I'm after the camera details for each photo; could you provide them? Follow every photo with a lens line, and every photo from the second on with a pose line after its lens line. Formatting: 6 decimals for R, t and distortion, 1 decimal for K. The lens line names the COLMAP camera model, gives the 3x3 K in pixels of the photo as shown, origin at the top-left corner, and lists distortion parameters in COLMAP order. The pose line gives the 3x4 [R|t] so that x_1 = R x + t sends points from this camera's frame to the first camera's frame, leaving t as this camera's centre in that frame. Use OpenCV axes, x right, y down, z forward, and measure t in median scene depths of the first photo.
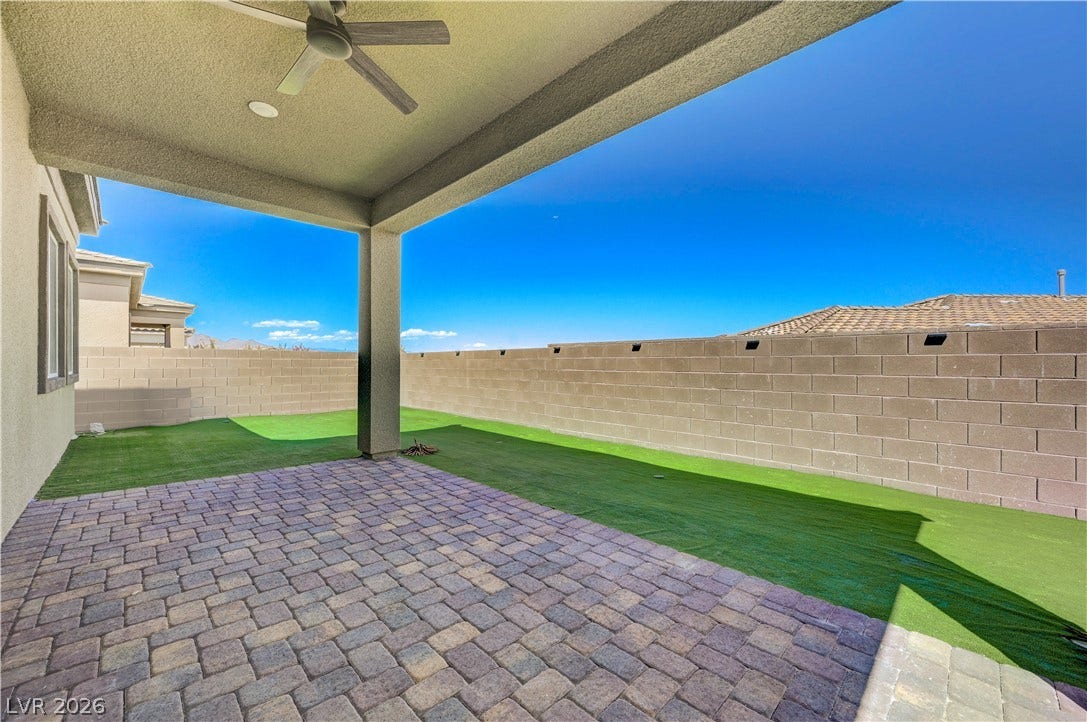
lens RADIAL K [[426.7, 0, 543.3], [0, 426.7, 360.0], [0, 0, 1]] dist [-0.000498, 0.000201]
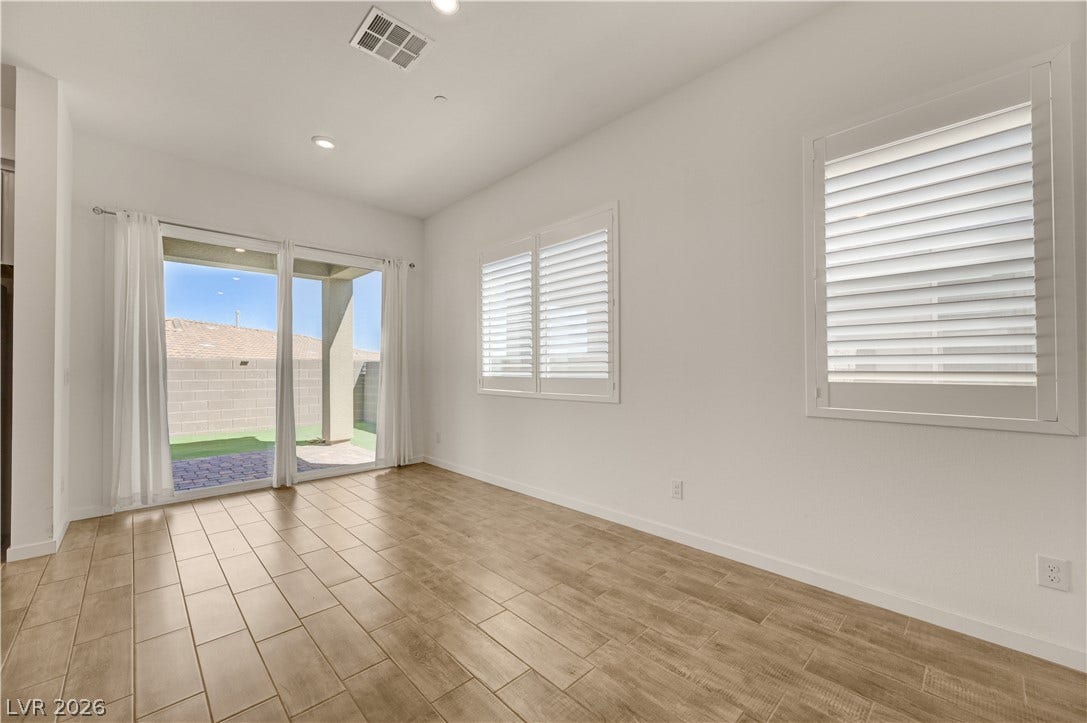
lens RADIAL K [[426.7, 0, 544.3], [0, 426.7, 363.7], [0, 0, 1]] dist [-0.000498, 0.000201]
pose [[0.012168, 0.010332, 0.999873, -1.174623], [-0.001392, 0.999946, -0.010315, -0.021309], [-0.999925, -0.001266, 0.012182, -0.549983]]
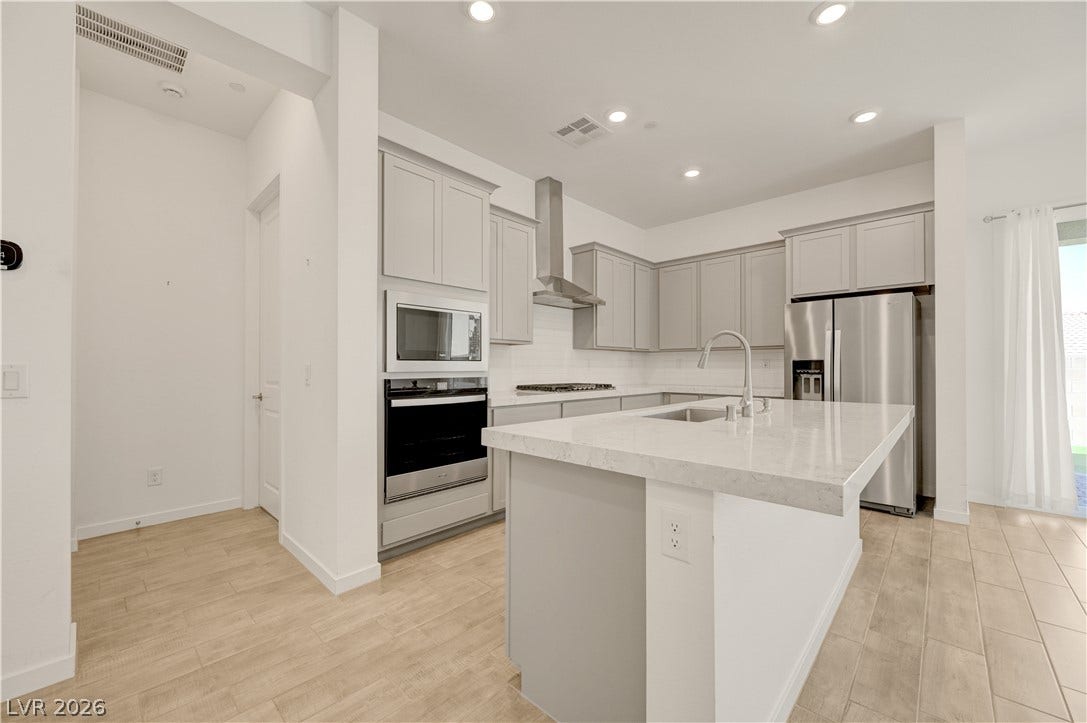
lens RADIAL K [[426.7, 0, 553.4], [0, 426.7, 362.4], [0, 0, 1]] dist [-0.000498, 0.000201]
pose [[0.998841, 0.002489, 0.048071, -1.293302], [-0.002258, 0.999986, -0.004856, -0.021060], [-0.048083, 0.004741, 0.998832, -0.518406]]
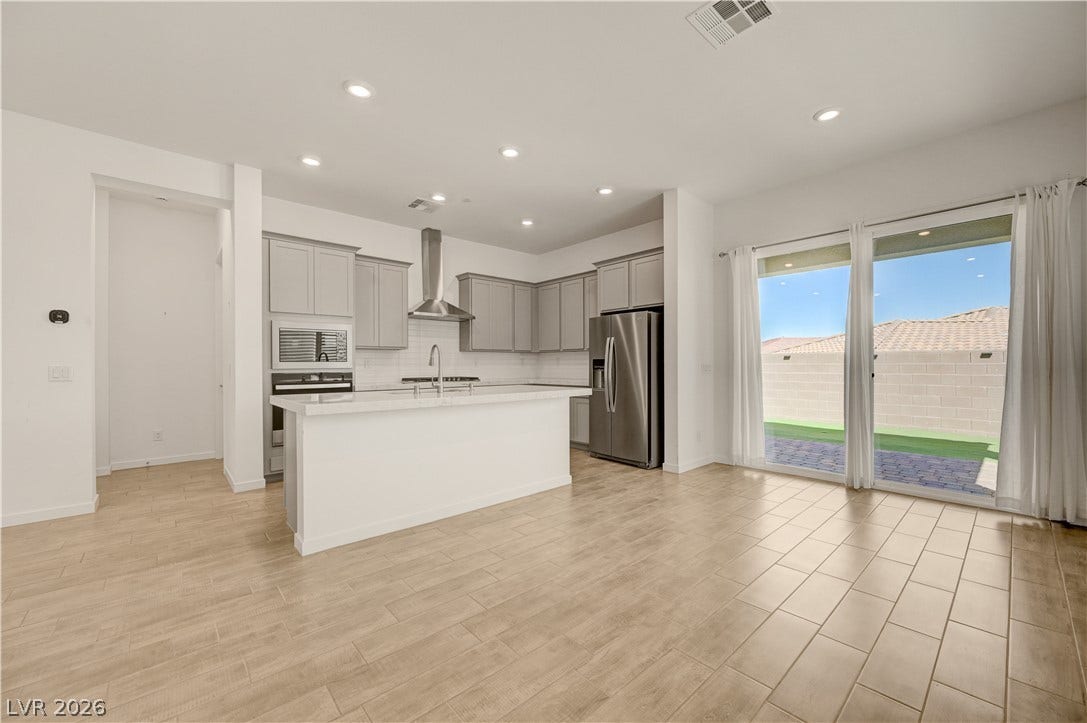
lens RADIAL K [[426.7, 0, 553.4], [0, 426.7, 362.5], [0, 0, 1]] dist [-0.000498, 0.000201]
pose [[0.999327, -0.004417, -0.036403, -0.836637], [0.004422, 0.999990, 0.000041, -0.021745], [0.036402, -0.000201, 0.999337, -0.865351]]
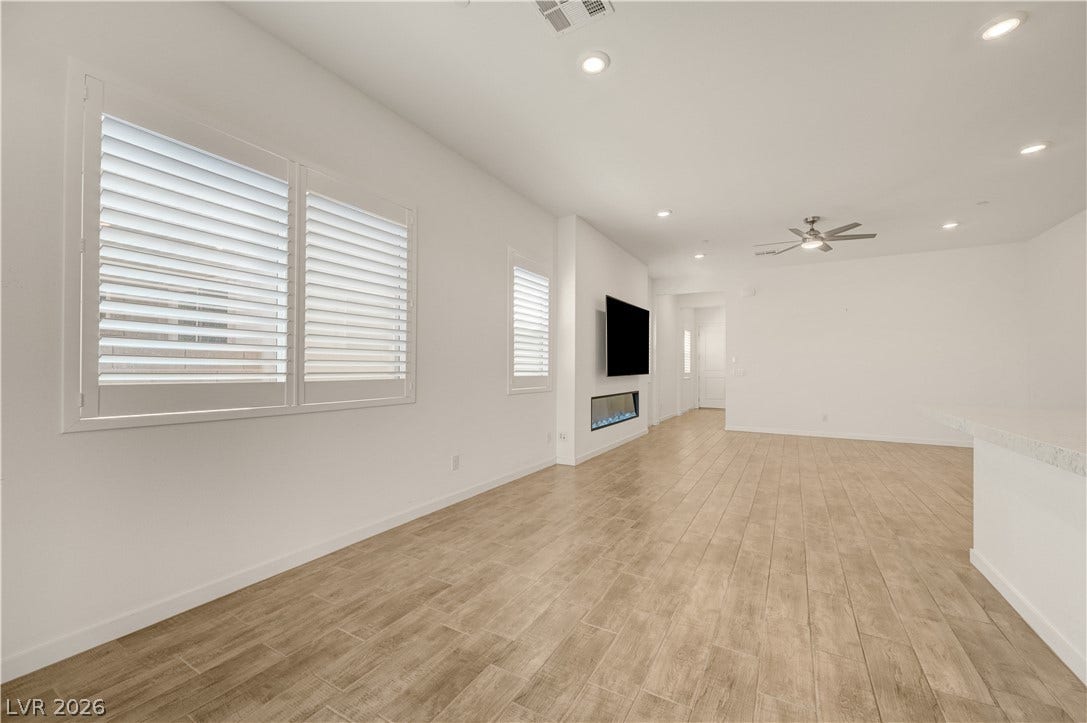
lens RADIAL K [[426.7, 0, 554.2], [0, 426.7, 364.0], [0, 0, 1]] dist [-0.000498, 0.000201]
pose [[-0.959573, -0.007801, -0.281352, -0.492154], [-0.002937, 0.999839, -0.017705, -0.016931], [0.281445, -0.016163, -0.959441, 0.098717]]
